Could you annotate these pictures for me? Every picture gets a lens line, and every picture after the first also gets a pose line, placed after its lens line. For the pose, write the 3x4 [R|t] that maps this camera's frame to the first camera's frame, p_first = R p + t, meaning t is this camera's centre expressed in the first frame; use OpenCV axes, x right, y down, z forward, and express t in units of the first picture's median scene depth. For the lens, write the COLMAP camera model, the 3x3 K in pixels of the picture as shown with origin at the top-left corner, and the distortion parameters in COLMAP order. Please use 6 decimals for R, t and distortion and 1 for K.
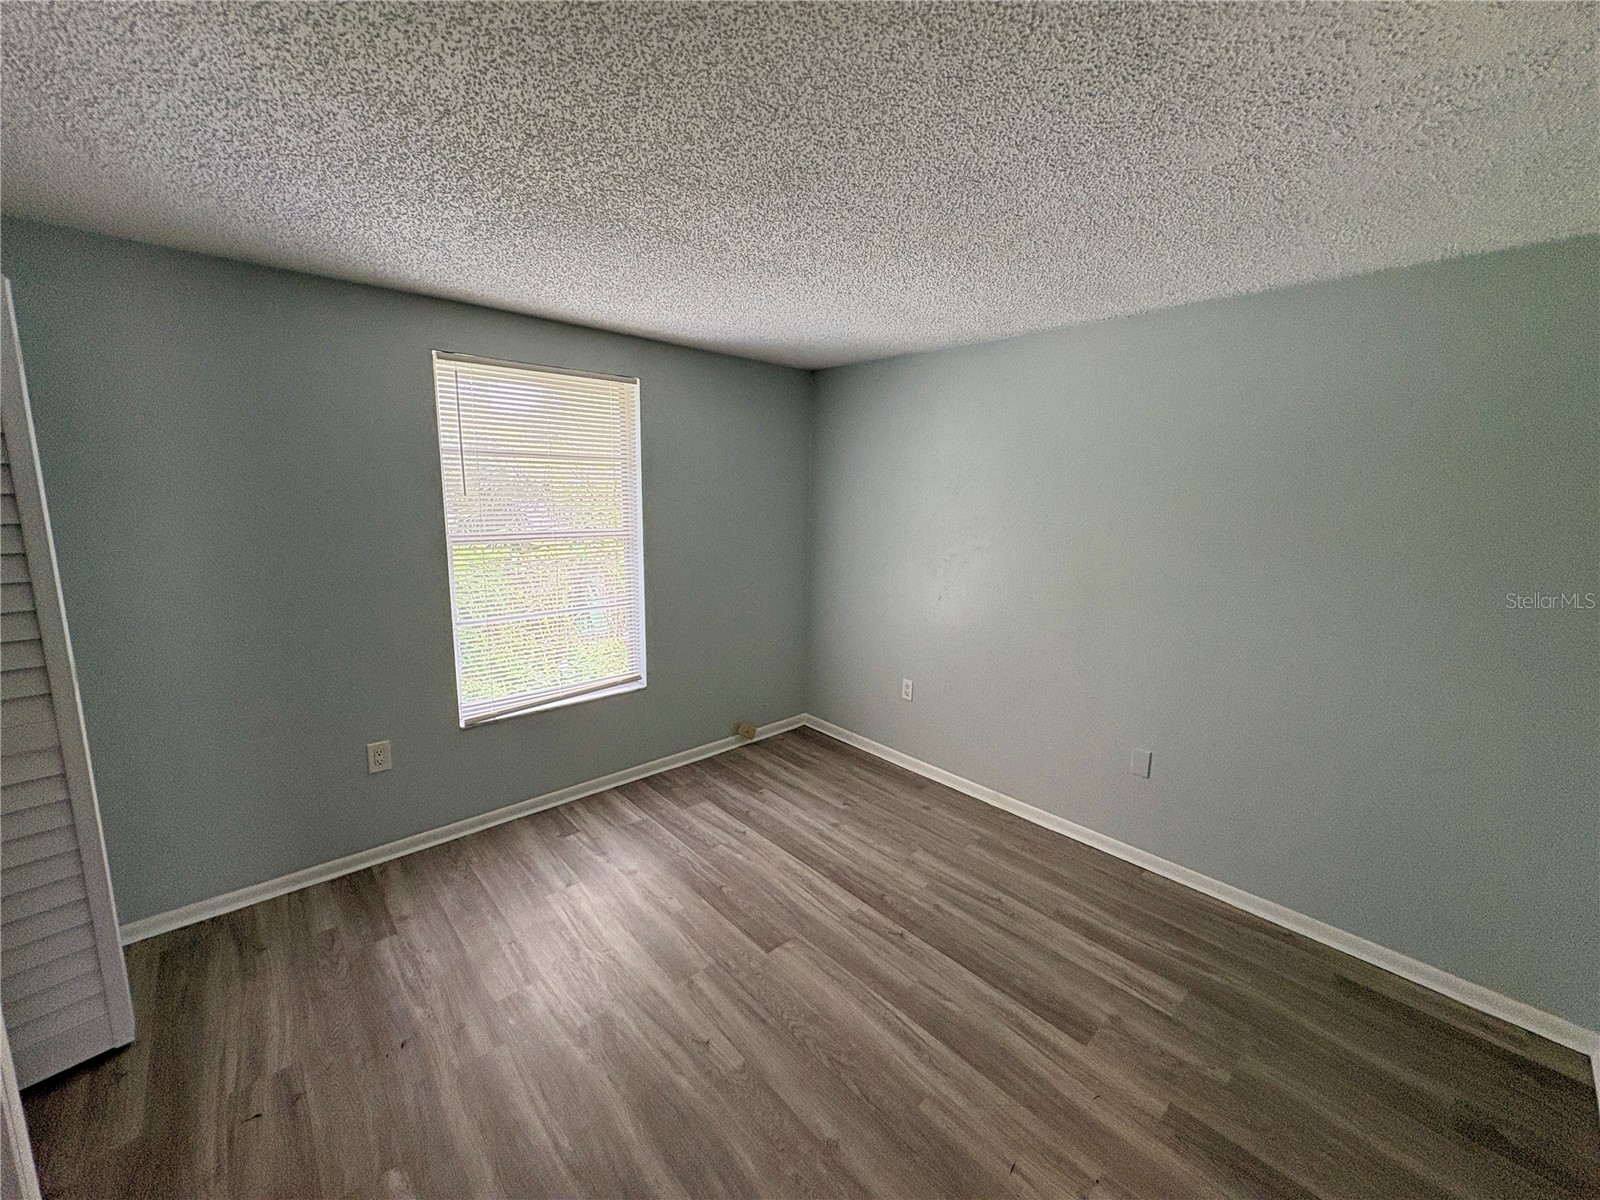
lens RADIAL K [[636.4, 0, 799.7], [0, 636.4, 596.0], [0, 0, 1]] dist [0.001272, 0.000159]
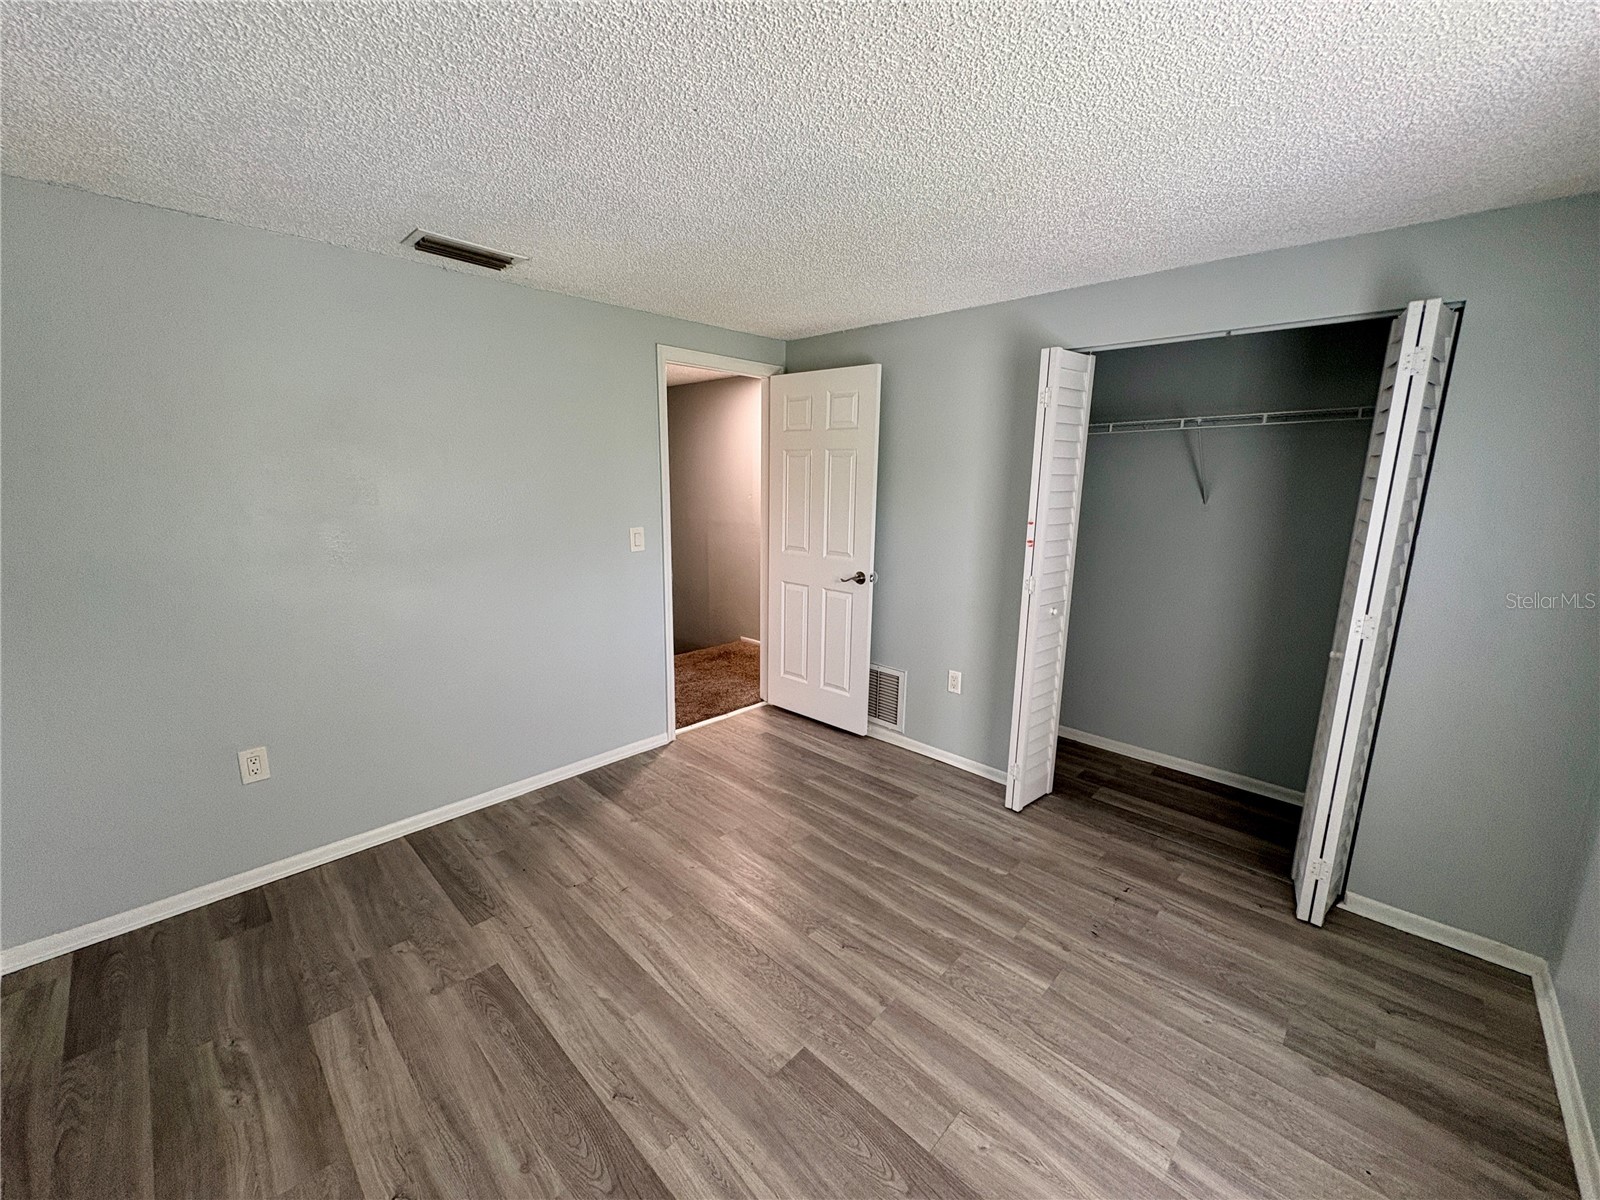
lens RADIAL K [[636.4, 0, 799.7], [0, 636.4, 596.0], [0, 0, 1]] dist [0.001272, 0.000159]
pose [[-0.997263, -0.018593, -0.071561, 0.018289], [-0.042872, 0.933963, 0.354790, -0.196581], [0.060238, 0.356886, -0.932204, 1.269272]]
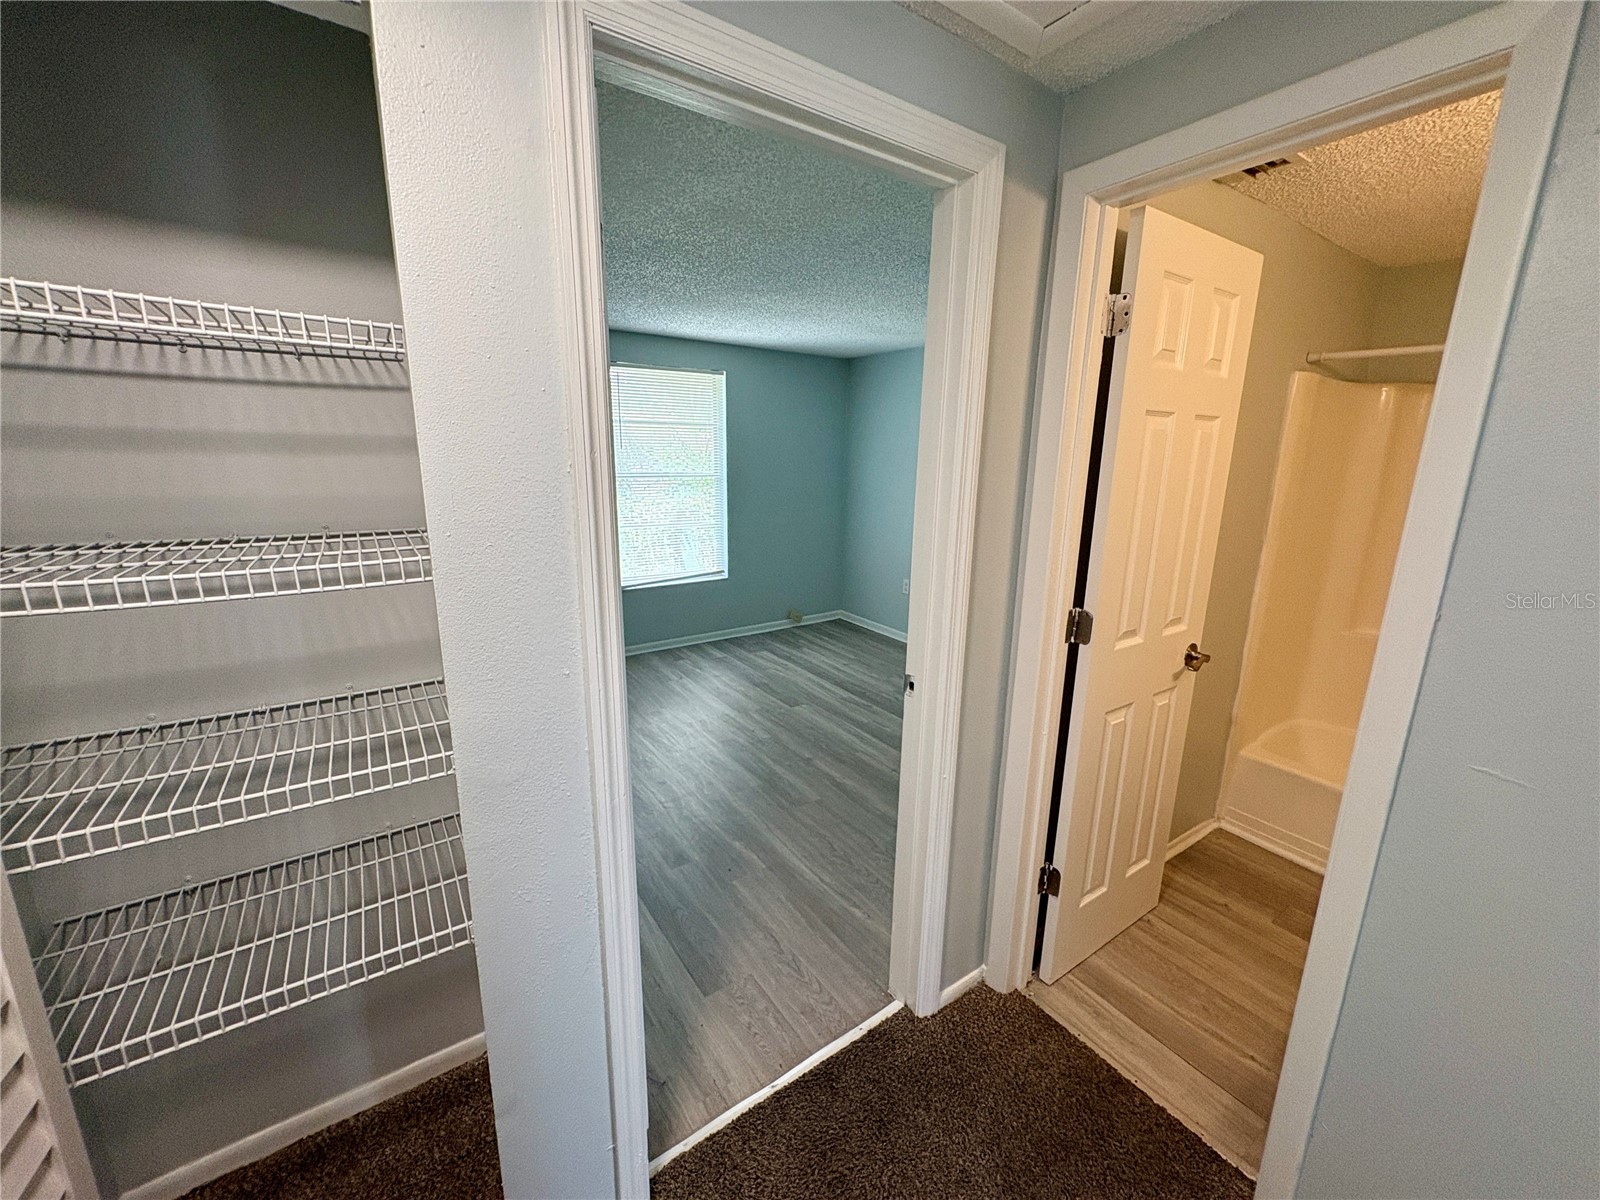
lens RADIAL K [[636.4, 0, 799.7], [0, 636.4, 596.0], [0, 0, 1]] dist [0.001272, 0.000159]
pose [[0.990913, 0.026938, -0.131778, 0.165238], [-0.019256, 0.998059, 0.059221, 0.120798], [0.133118, -0.056146, 0.989509, -0.608475]]
